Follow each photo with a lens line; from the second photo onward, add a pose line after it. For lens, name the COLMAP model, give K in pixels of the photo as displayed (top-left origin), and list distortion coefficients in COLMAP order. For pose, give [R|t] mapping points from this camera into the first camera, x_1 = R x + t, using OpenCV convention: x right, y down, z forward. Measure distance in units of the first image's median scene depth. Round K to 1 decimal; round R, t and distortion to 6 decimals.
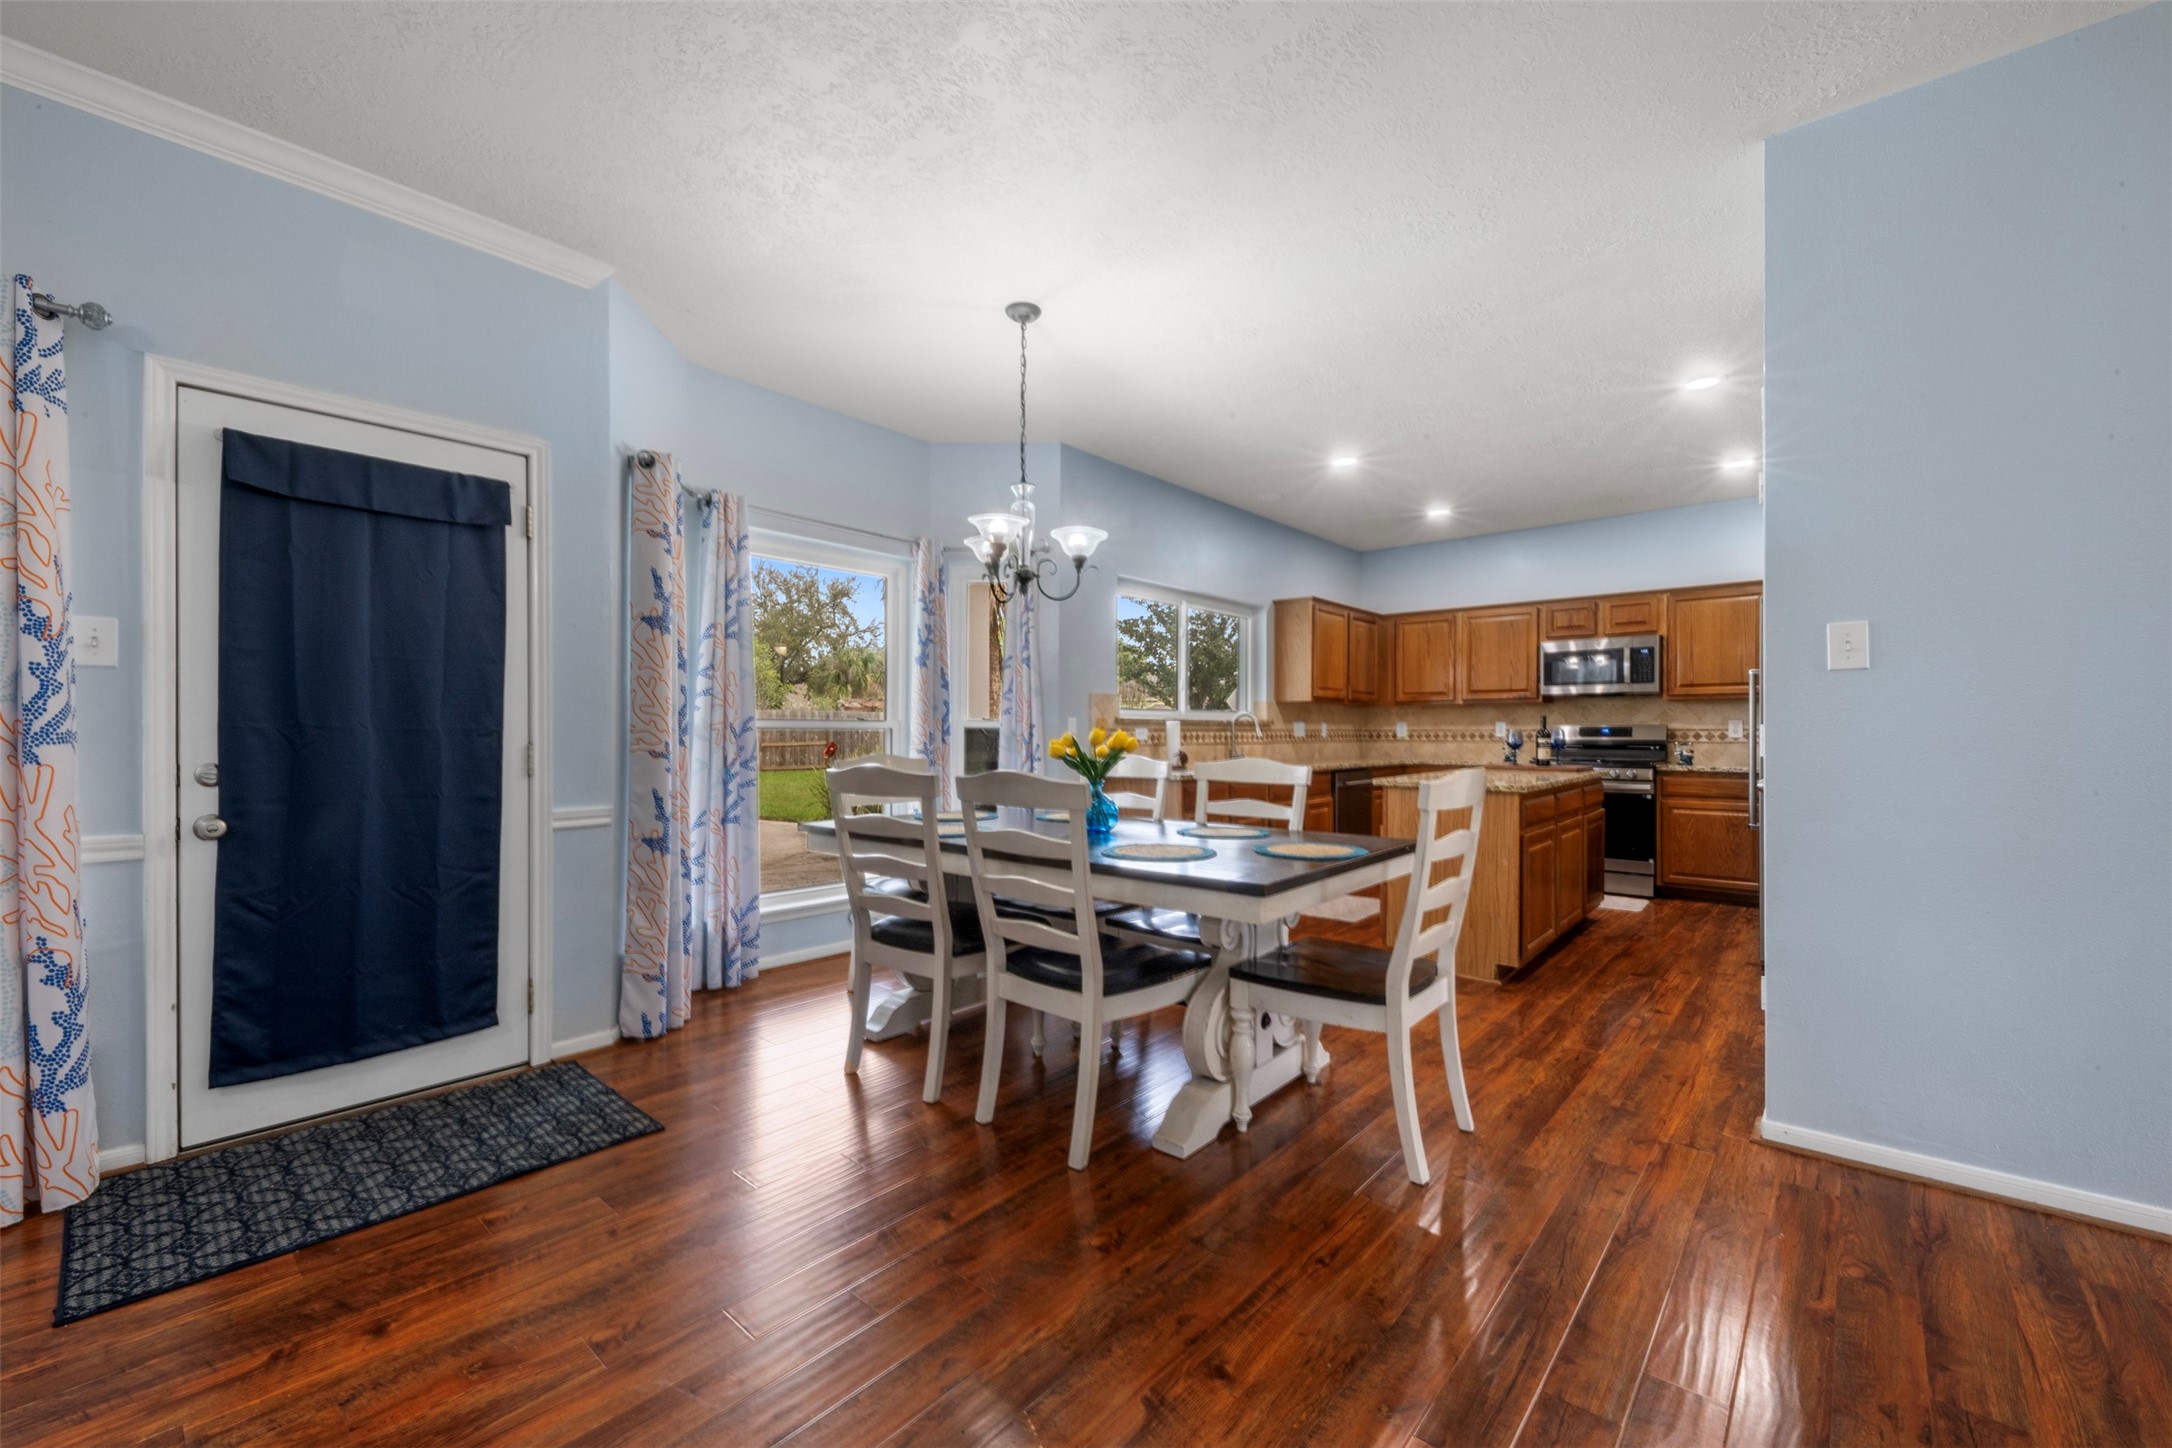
lens RADIAL K [[833.6, 0, 1086.1], [0, 833.6, 729.9], [0, 0, 1]] dist [0.008614, -0.003041]
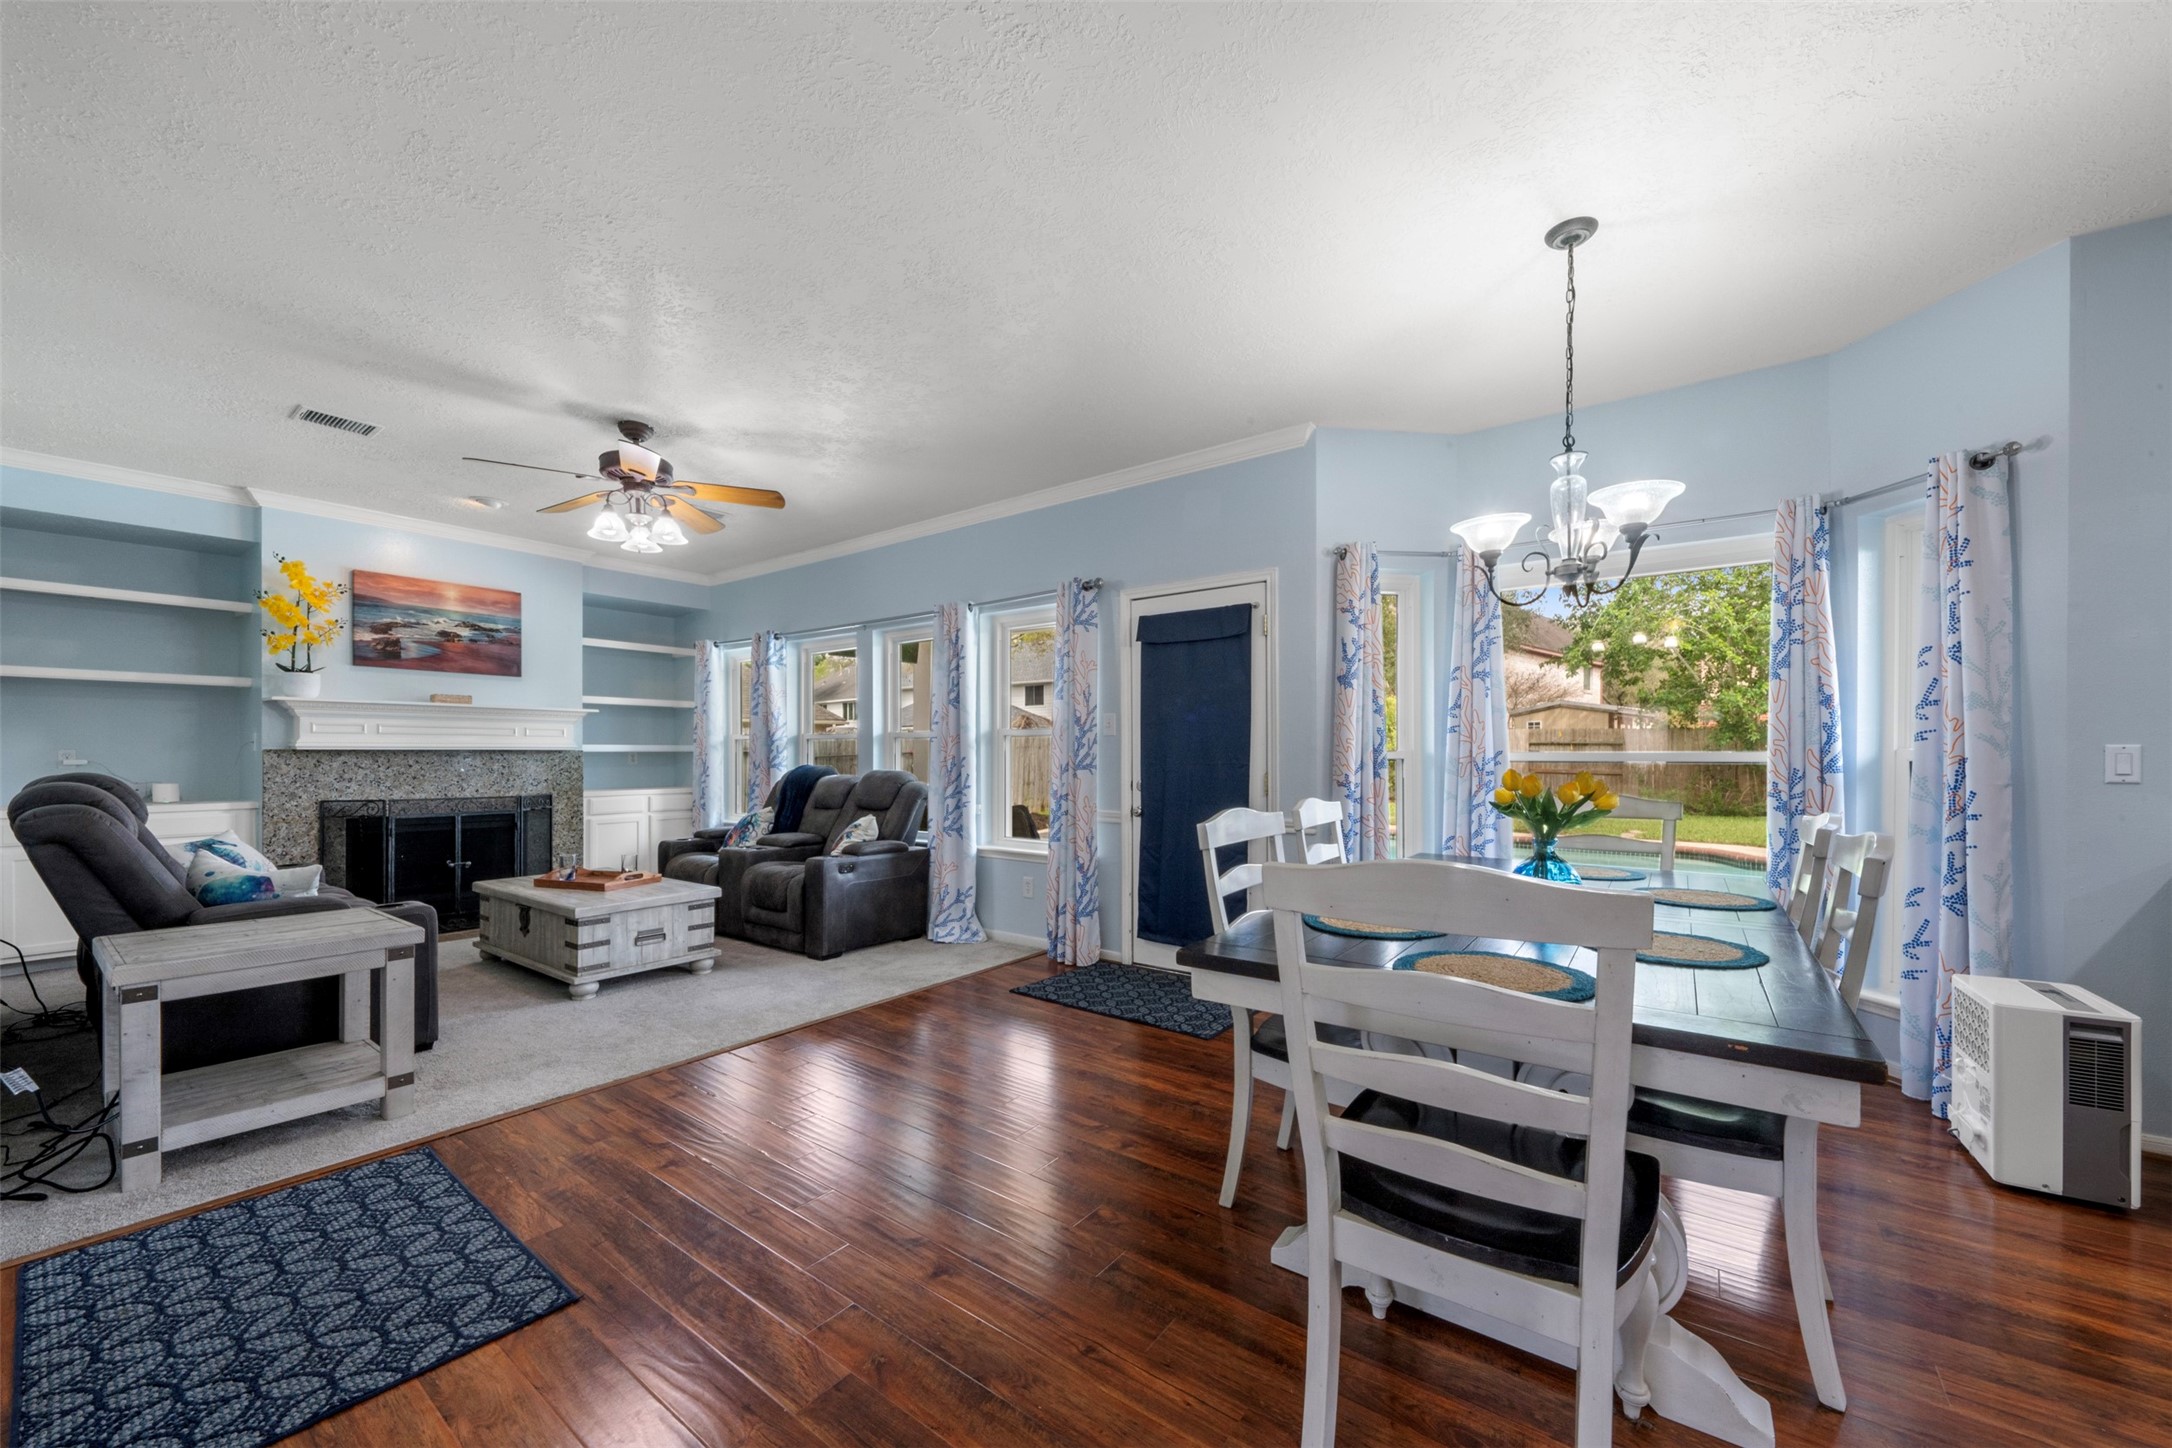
lens RADIAL K [[785.5, 0, 1085.6], [0, 785.5, 758.2], [0, 0, 1]] dist [0.000114, -0.000303]
pose [[0.110564, 0.004849, -0.993857, 0.337547], [0.003464, 0.999980, 0.005264, -0.009255], [0.993863, -0.004024, 0.110545, 0.259398]]
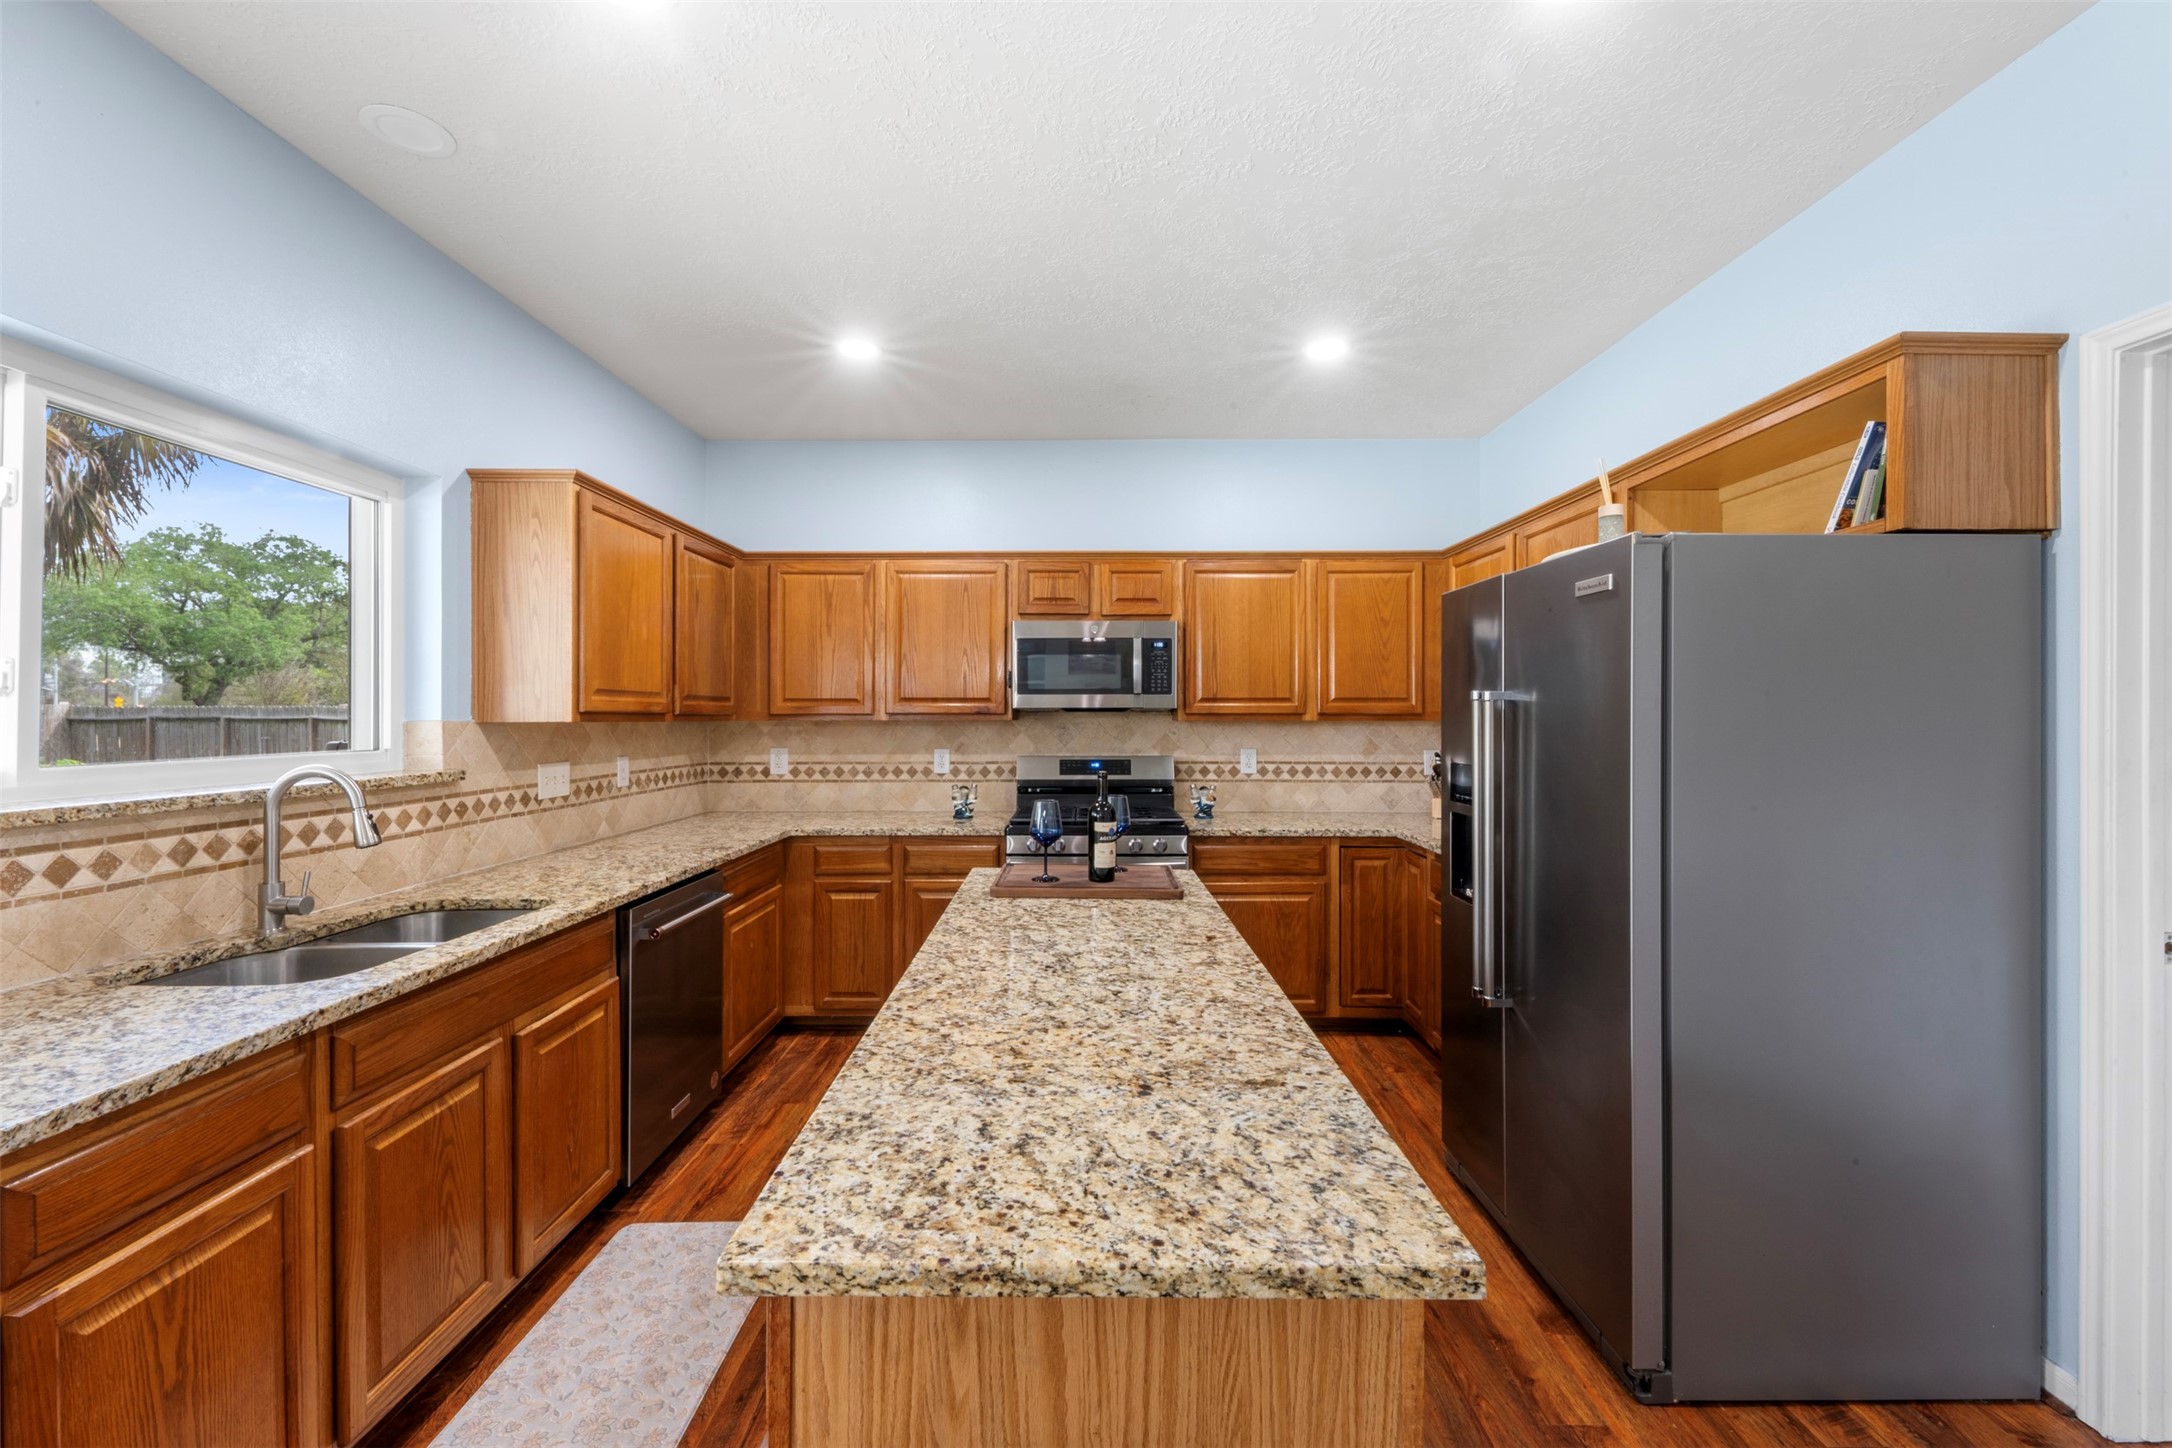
lens RADIAL K [[833.6, 0, 1084.5], [0, 833.6, 708.5], [0, 0, 1]] dist [0.008614, -0.003041]
pose [[0.742345, 0.002433, 0.670014, 0.193324], [-0.000803, 0.999996, -0.002741, -0.042960], [-0.670017, 0.001497, 0.742344, 0.557021]]
